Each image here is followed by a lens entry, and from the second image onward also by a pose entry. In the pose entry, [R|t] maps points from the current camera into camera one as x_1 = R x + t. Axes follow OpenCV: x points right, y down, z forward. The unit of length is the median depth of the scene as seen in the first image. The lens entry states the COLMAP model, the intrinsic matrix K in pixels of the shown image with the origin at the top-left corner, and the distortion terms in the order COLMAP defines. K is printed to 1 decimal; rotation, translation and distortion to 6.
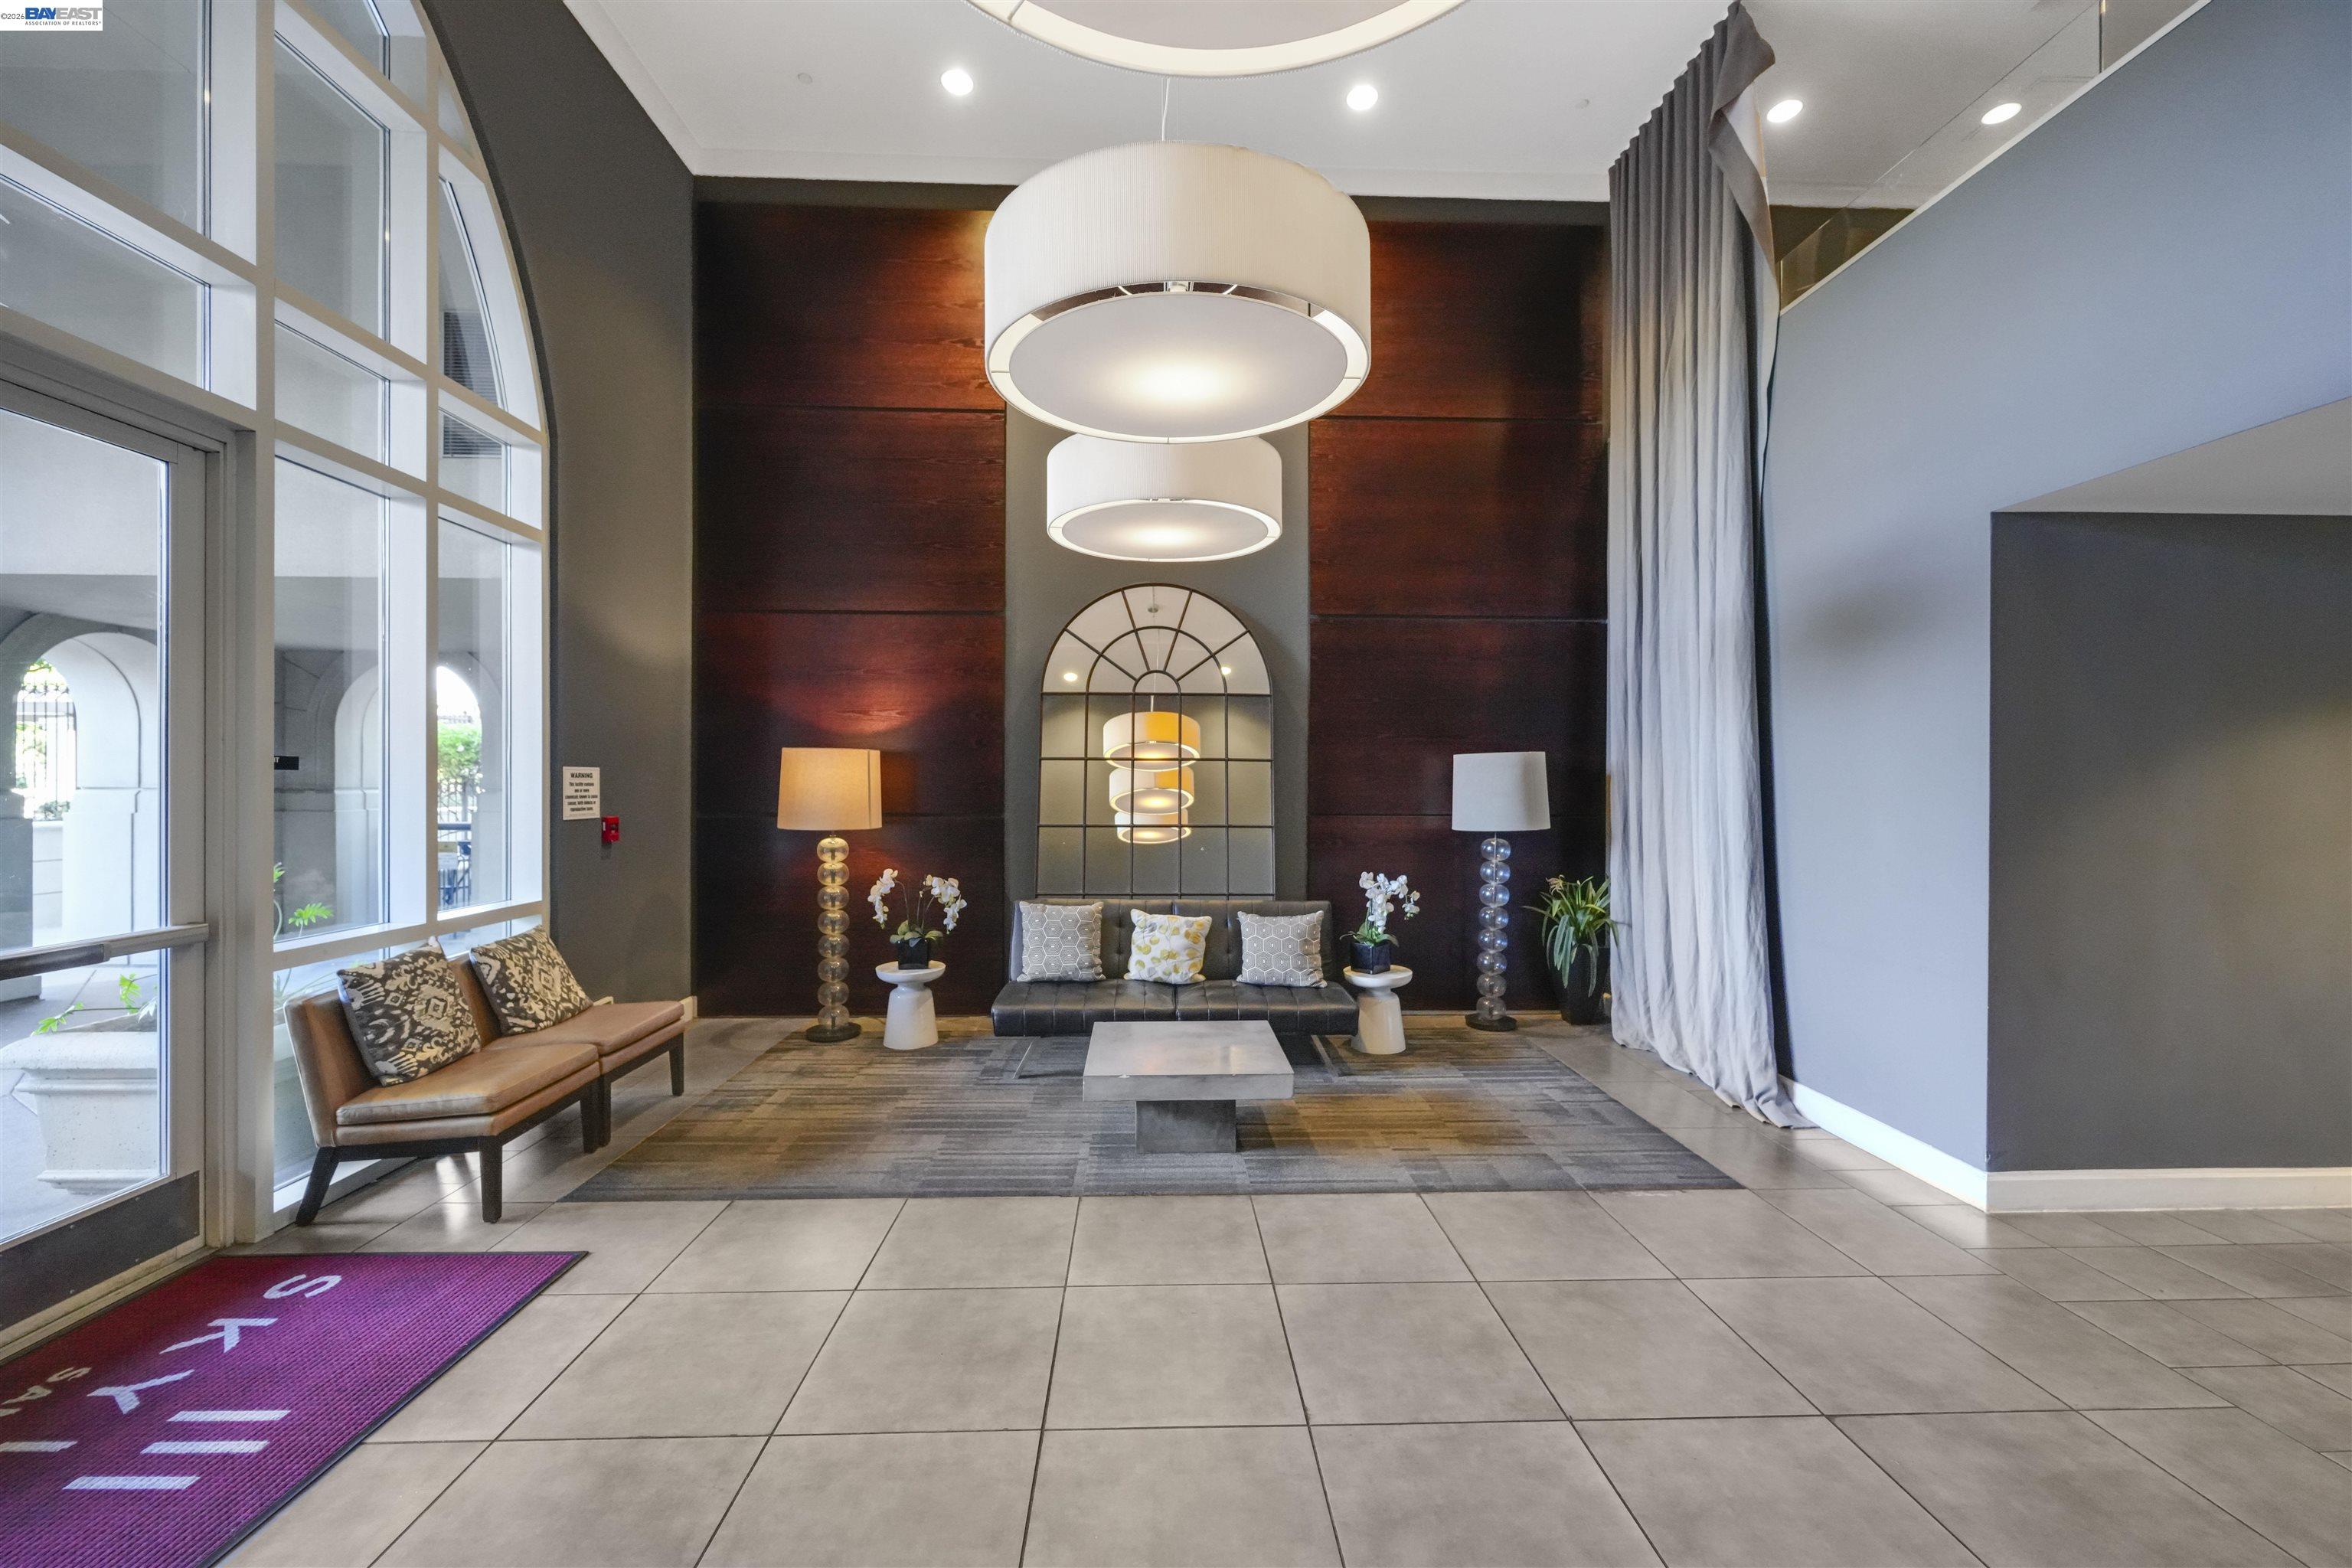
lens RADIAL K [[941.7, 0, 1186.0], [0, 941.7, 787.3], [0, 0, 1]] dist [-0.001003, -0.000118]
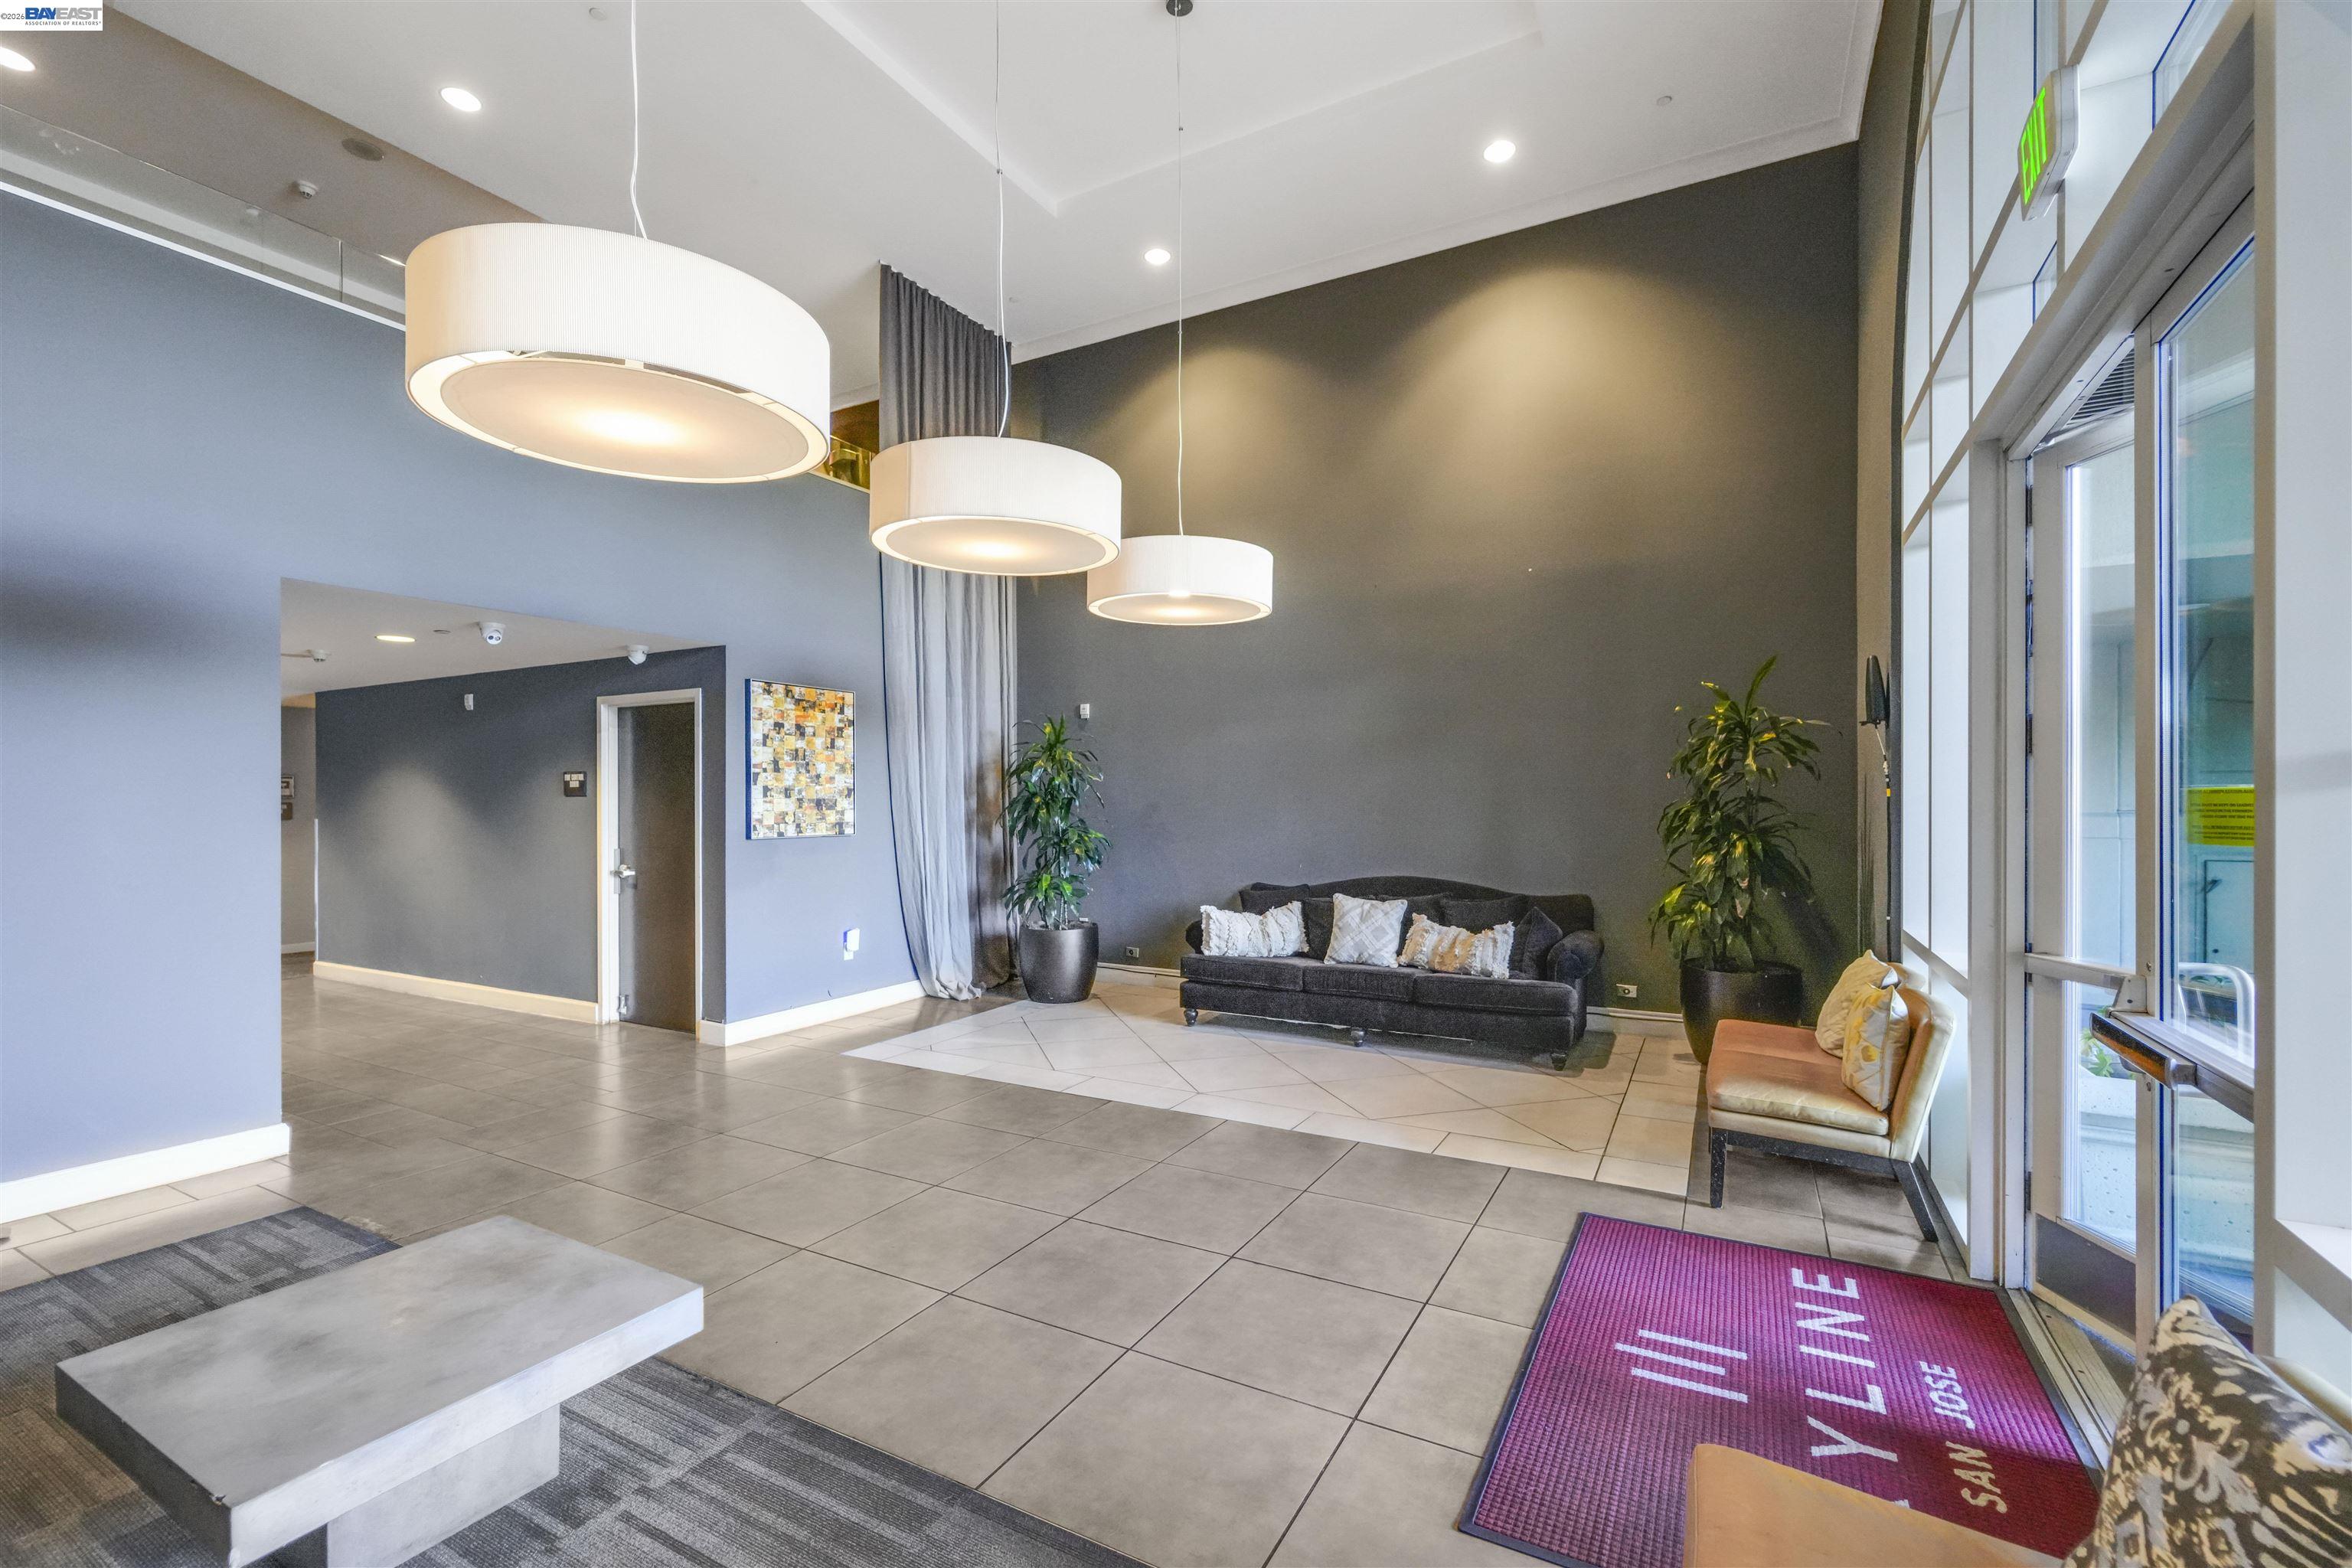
lens RADIAL K [[941.7, 0, 1186.0], [0, 941.7, 787.3], [0, 0, 1]] dist [-0.001003, -0.000118]
pose [[-0.855103, 0.004105, 0.518443, -0.715062], [0.001844, 0.999986, -0.004876, 0.004960], [-0.518456, -0.003213, -0.855099, 1.439818]]
